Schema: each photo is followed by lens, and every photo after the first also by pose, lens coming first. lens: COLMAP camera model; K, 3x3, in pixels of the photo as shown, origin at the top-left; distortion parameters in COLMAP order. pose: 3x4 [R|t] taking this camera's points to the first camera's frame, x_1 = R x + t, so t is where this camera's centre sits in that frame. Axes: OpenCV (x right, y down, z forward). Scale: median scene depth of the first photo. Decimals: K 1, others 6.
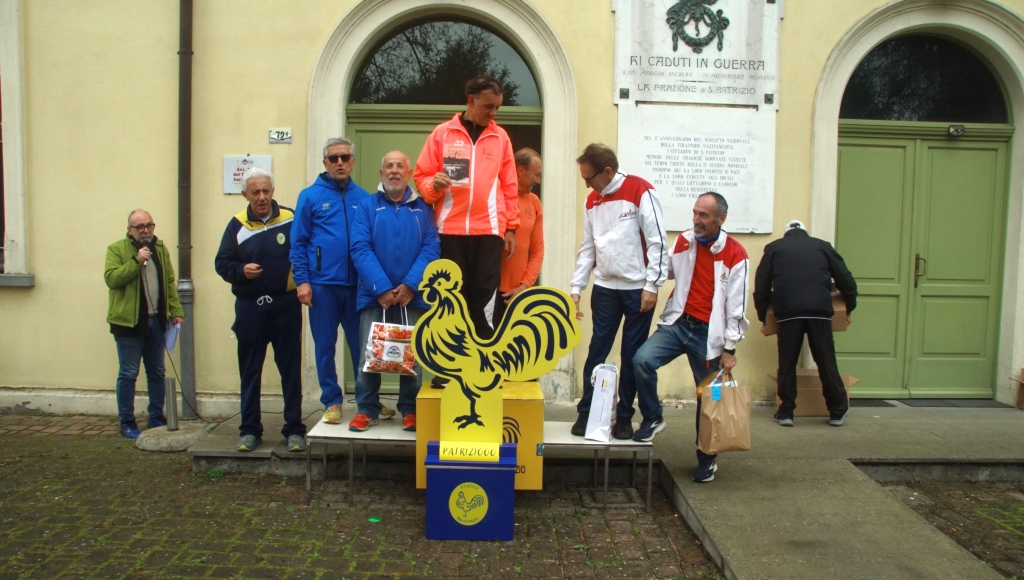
lens RADIAL K [[807.8, 0, 506.8], [0, 807.8, 305.1], [0, 0, 1]] dist [-0.170516, 0.171204]
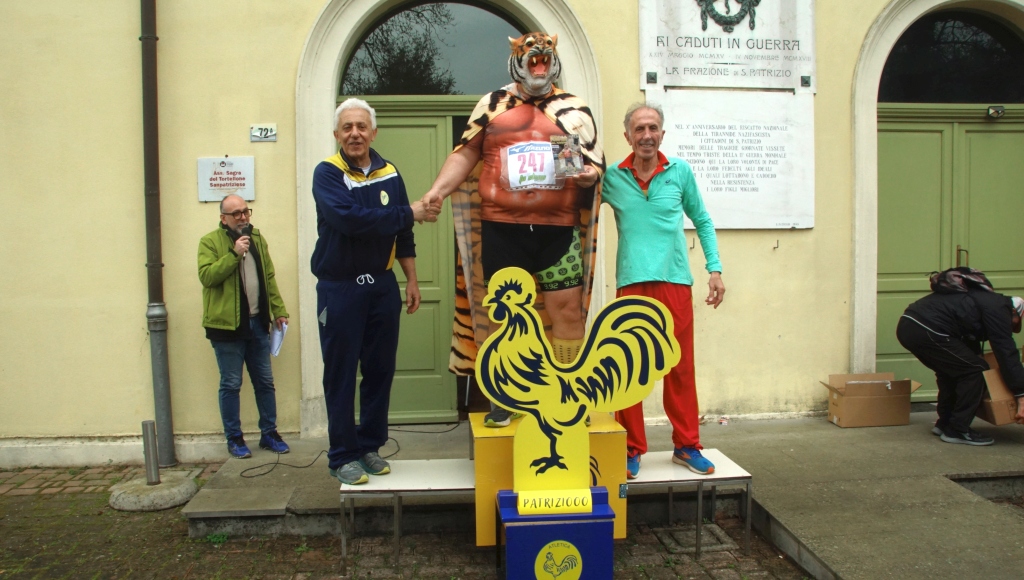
lens RADIAL K [[807.6, 0, 505.0], [0, 807.6, 304.3], [0, 0, 1]] dist [-0.172435, 0.173981]
pose [[0.996457, -0.038958, 0.074535, -0.122000], [0.039890, 0.999143, -0.011047, -0.008736], [-0.074041, 0.013981, 0.997157, 0.157781]]
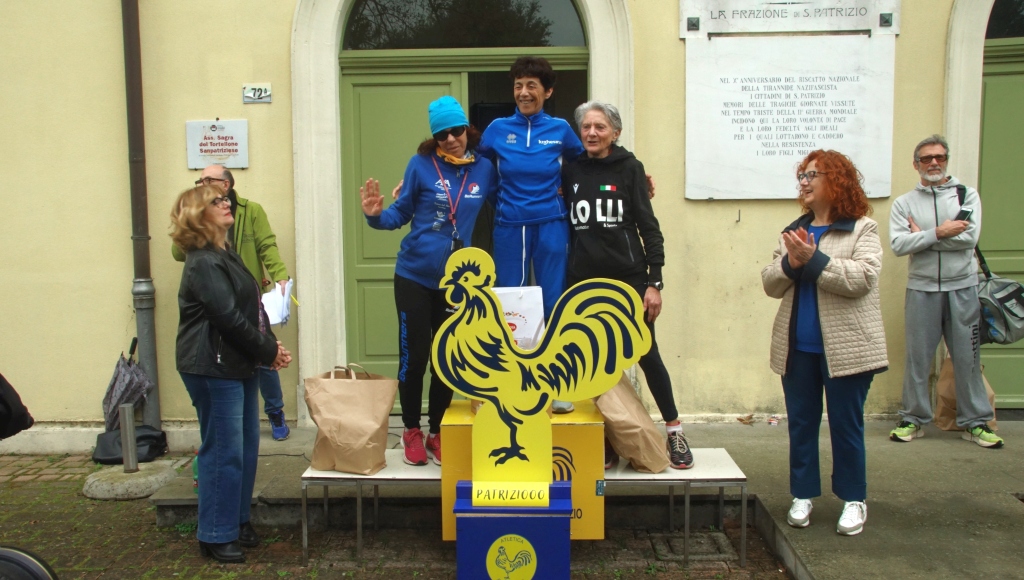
lens RADIAL K [[981.9, 0, 504.6], [0, 981.9, 306.9], [0, 0, 1]] dist [-0.105560, 0.336881]
pose [[0.998783, -0.027909, -0.040675, -0.007272], [0.028493, 0.999498, 0.013849, -0.009667], [0.040268, -0.014991, 0.999076, 0.046134]]
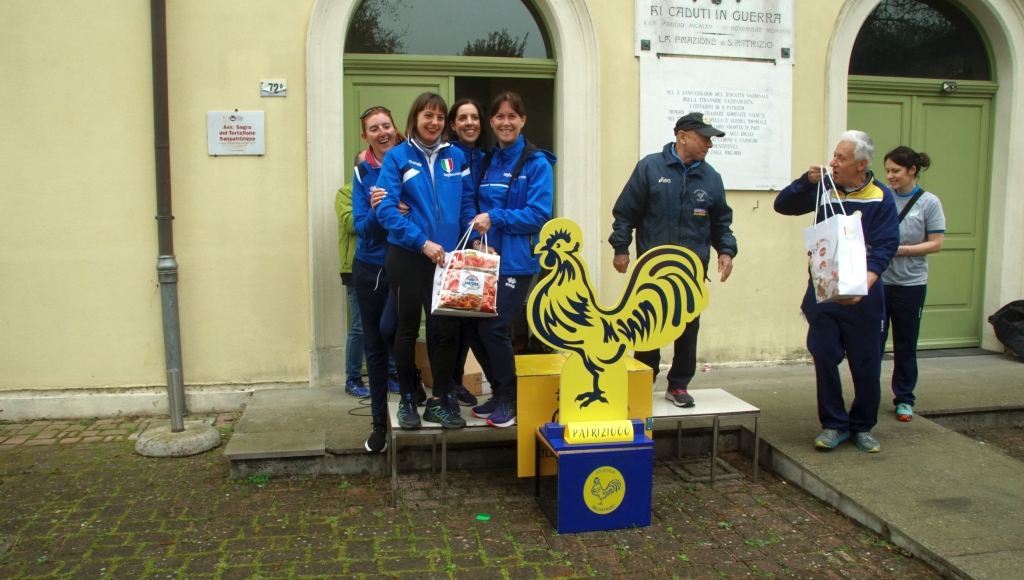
lens RADIAL K [[804.6, 0, 511.3], [0, 804.6, 305.4], [0, 0, 1]] dist [-0.171601, 0.169655]
pose [[0.984893, -0.041962, 0.168004, -0.234921], [0.035737, 0.998564, 0.039910, 0.001711], [-0.169437, -0.033303, 0.984978, 0.116316]]
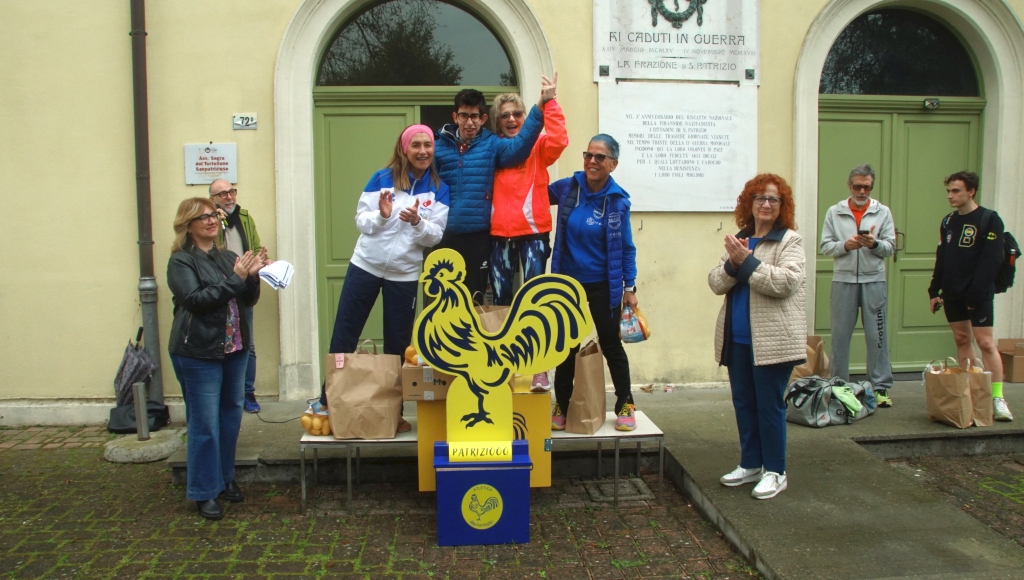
lens RADIAL K [[807.7, 0, 509.7], [0, 807.7, 306.1], [0, 0, 1]] dist [-0.170811, 0.172947]
pose [[0.996760, -0.034137, 0.072824, -0.061175], [0.032514, 0.999198, 0.023359, -0.007662], [-0.073563, -0.020916, 0.997071, 0.048034]]
